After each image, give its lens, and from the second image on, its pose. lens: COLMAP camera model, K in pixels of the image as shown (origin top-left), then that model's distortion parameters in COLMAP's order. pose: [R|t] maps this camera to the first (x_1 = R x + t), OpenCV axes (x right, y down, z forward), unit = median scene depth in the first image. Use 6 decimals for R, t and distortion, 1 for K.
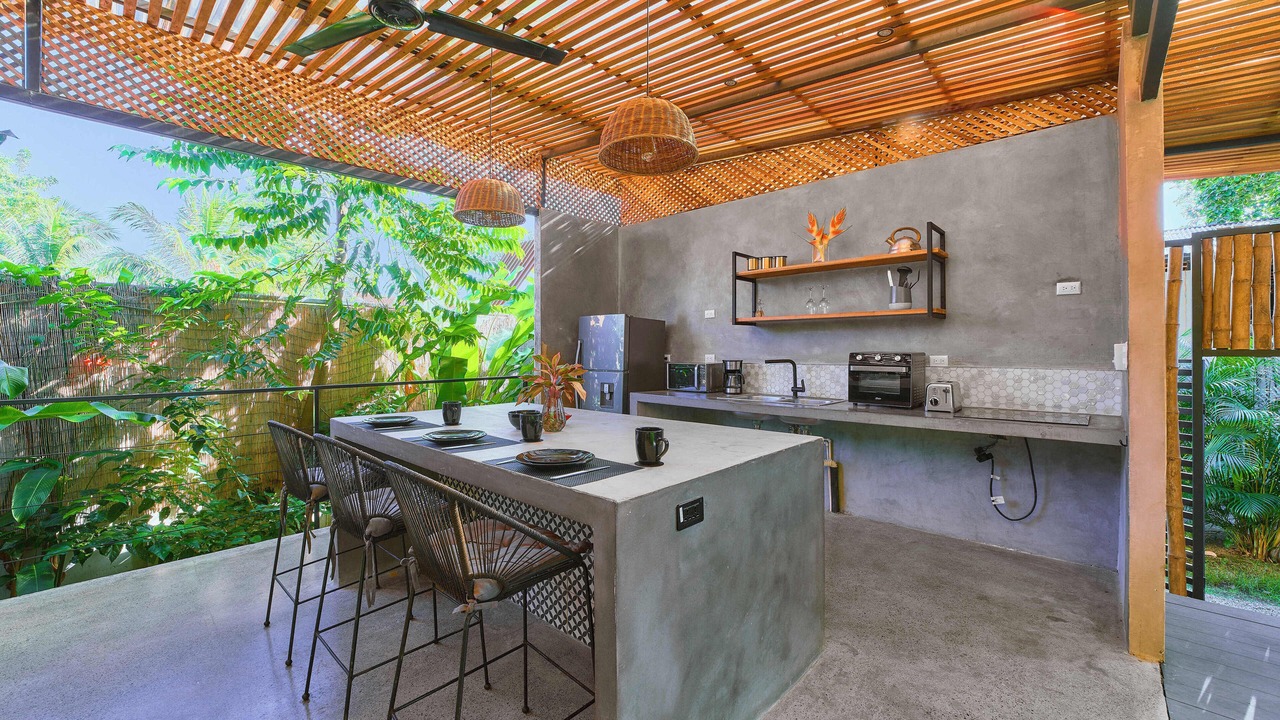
lens RADIAL K [[507.8, 0, 638.9], [0, 507.8, 362.9], [0, 0, 1]] dist [-0.042121, 0.012475]
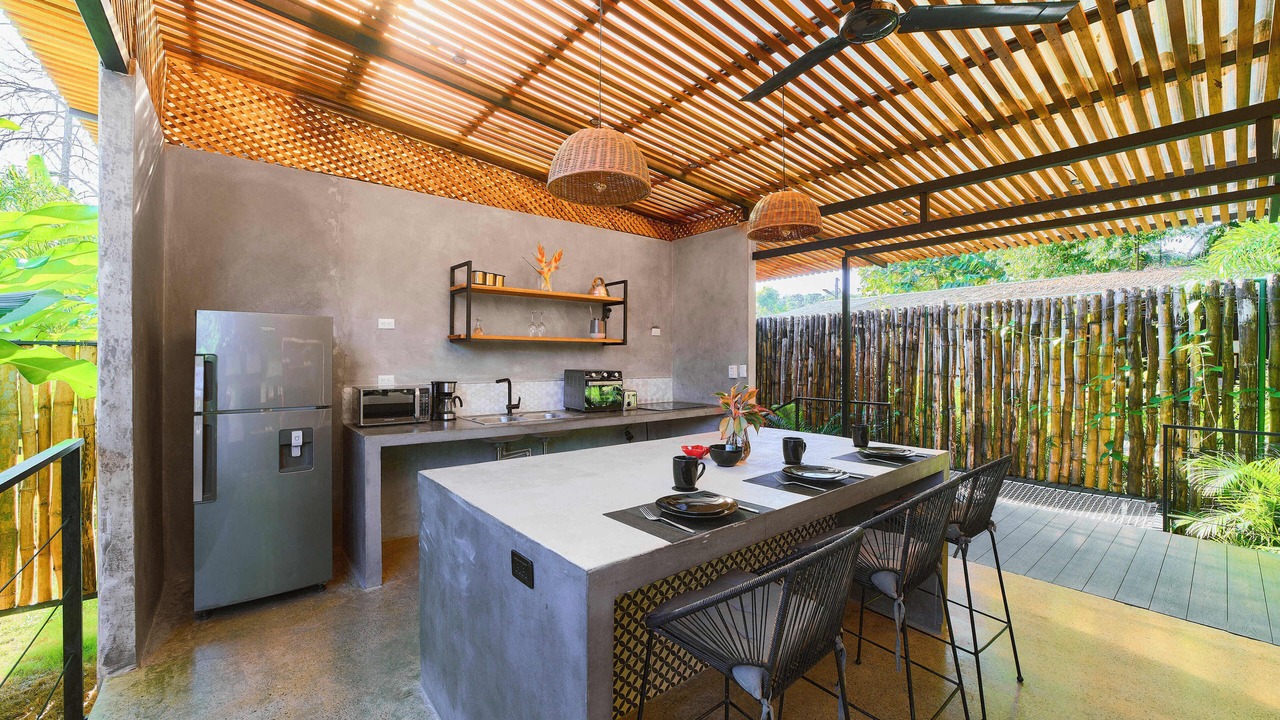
lens RADIAL K [[507.8, 0, 638.9], [0, 507.8, 362.9], [0, 0, 1]] dist [-0.042121, 0.012475]
pose [[0.132487, -0.004684, 0.991174, -0.727102], [0.022029, 0.999756, 0.001780, -0.036145], [-0.990940, 0.021598, 0.132558, 0.643671]]
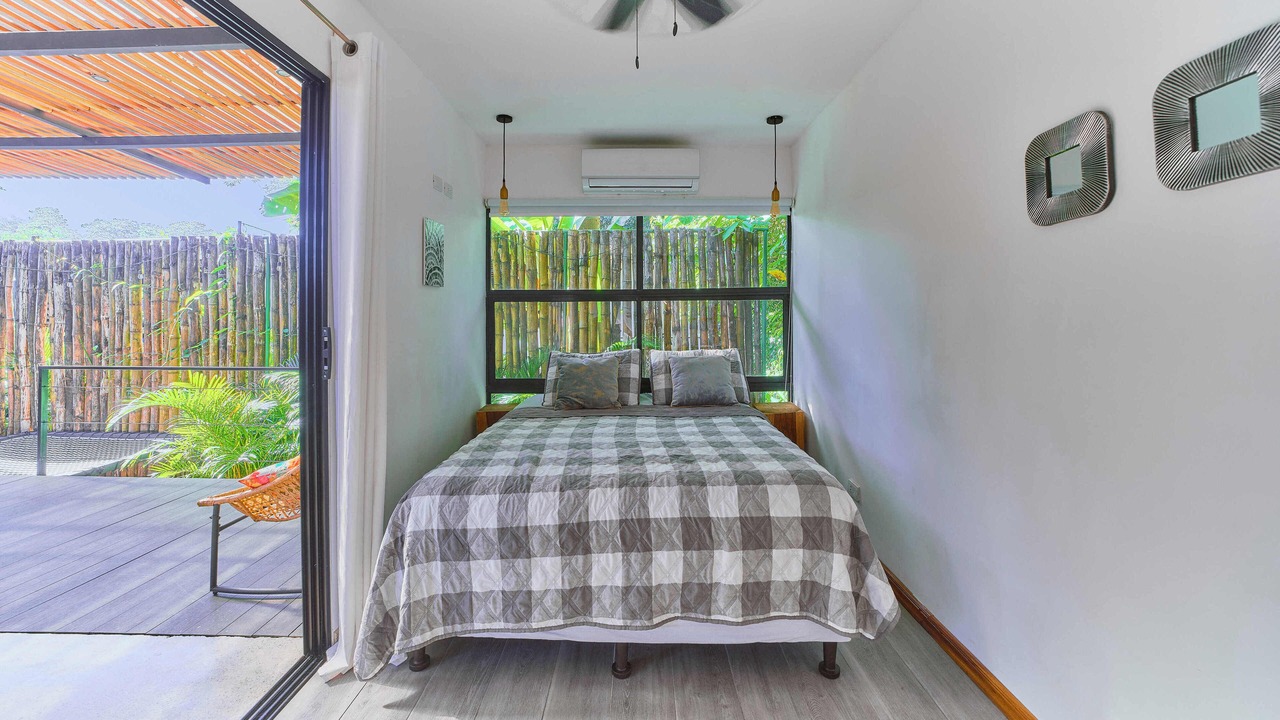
lens RADIAL K [[508.2, 0, 637.1], [0, 508.2, 320.2], [0, 0, 1]] dist [-0.028867, 0.005404]
pose [[-0.668698, -0.001674, 0.743533, -1.140164], [0.022472, 0.999495, 0.022461, 0.029869], [-0.743195, 0.031729, -0.668322, -0.564813]]
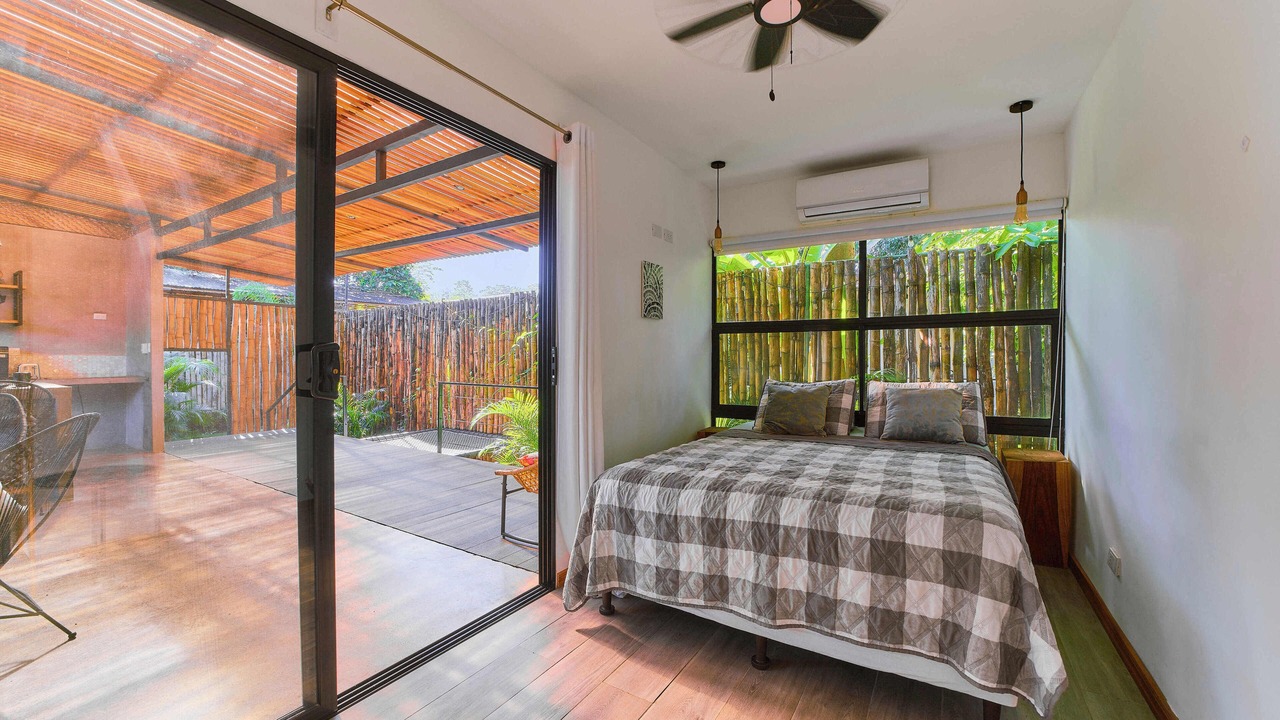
lens RADIAL K [[507.8, 0, 638.9], [0, 507.8, 362.9], [0, 0, 1]] dist [-0.042121, 0.012475]
pose [[-0.189482, -0.007858, 0.981853, -1.245842], [0.023137, 0.999655, 0.012465, 0.055072], [-0.981612, 0.025079, -0.189235, -0.649663]]
